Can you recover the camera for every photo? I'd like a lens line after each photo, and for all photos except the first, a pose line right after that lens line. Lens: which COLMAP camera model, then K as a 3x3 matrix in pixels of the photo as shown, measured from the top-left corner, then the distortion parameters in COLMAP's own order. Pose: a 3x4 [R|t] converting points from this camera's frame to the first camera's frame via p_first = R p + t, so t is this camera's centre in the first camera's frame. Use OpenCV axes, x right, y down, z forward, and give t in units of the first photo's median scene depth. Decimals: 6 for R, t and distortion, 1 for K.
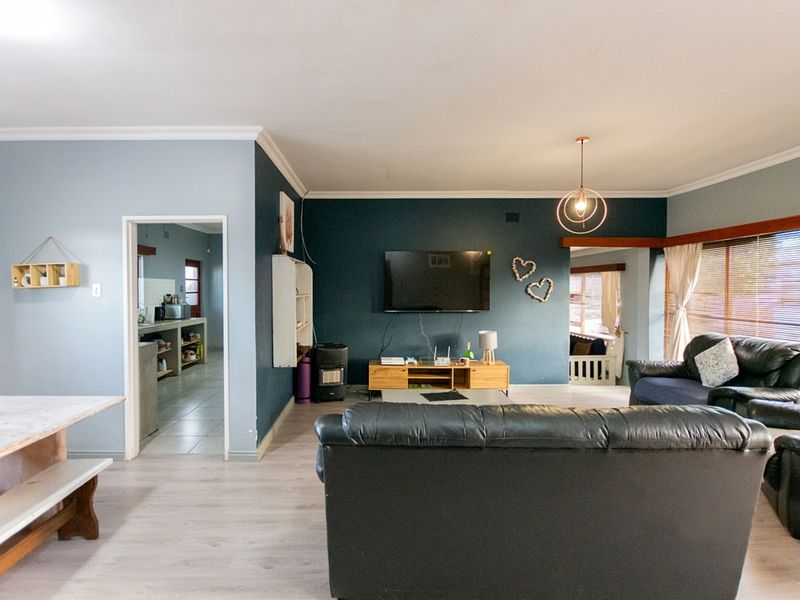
lens RADIAL K [[411.2, 0, 397.6], [0, 411.2, 295.9], [0, 0, 1]] dist [-0.000318, -0.000141]
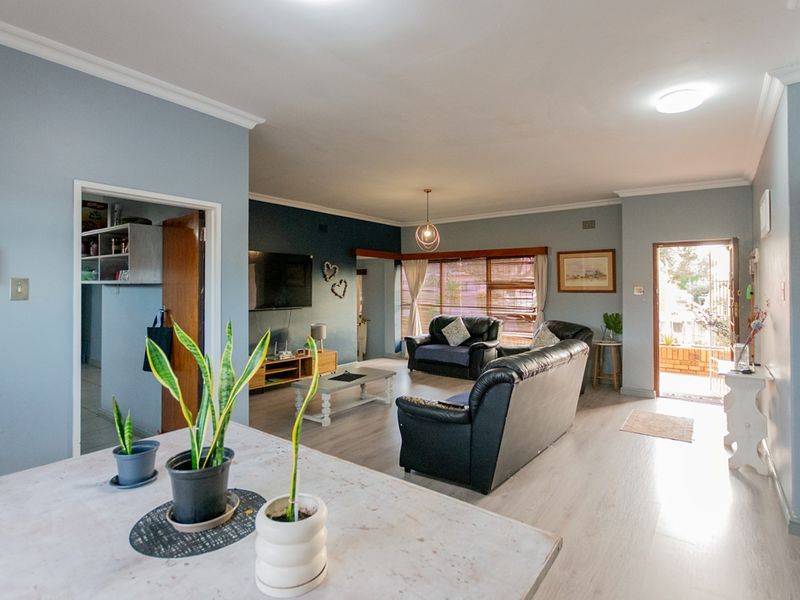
lens RADIAL K [[411.2, 0, 397.6], [0, 411.2, 295.9], [0, 0, 1]] dist [-0.000318, -0.000141]
pose [[0.623238, -0.011043, 0.781955, -0.589561], [0.007040, 0.999939, 0.008510, -0.002695], [-0.782001, 0.000201, 0.623277, 0.101617]]
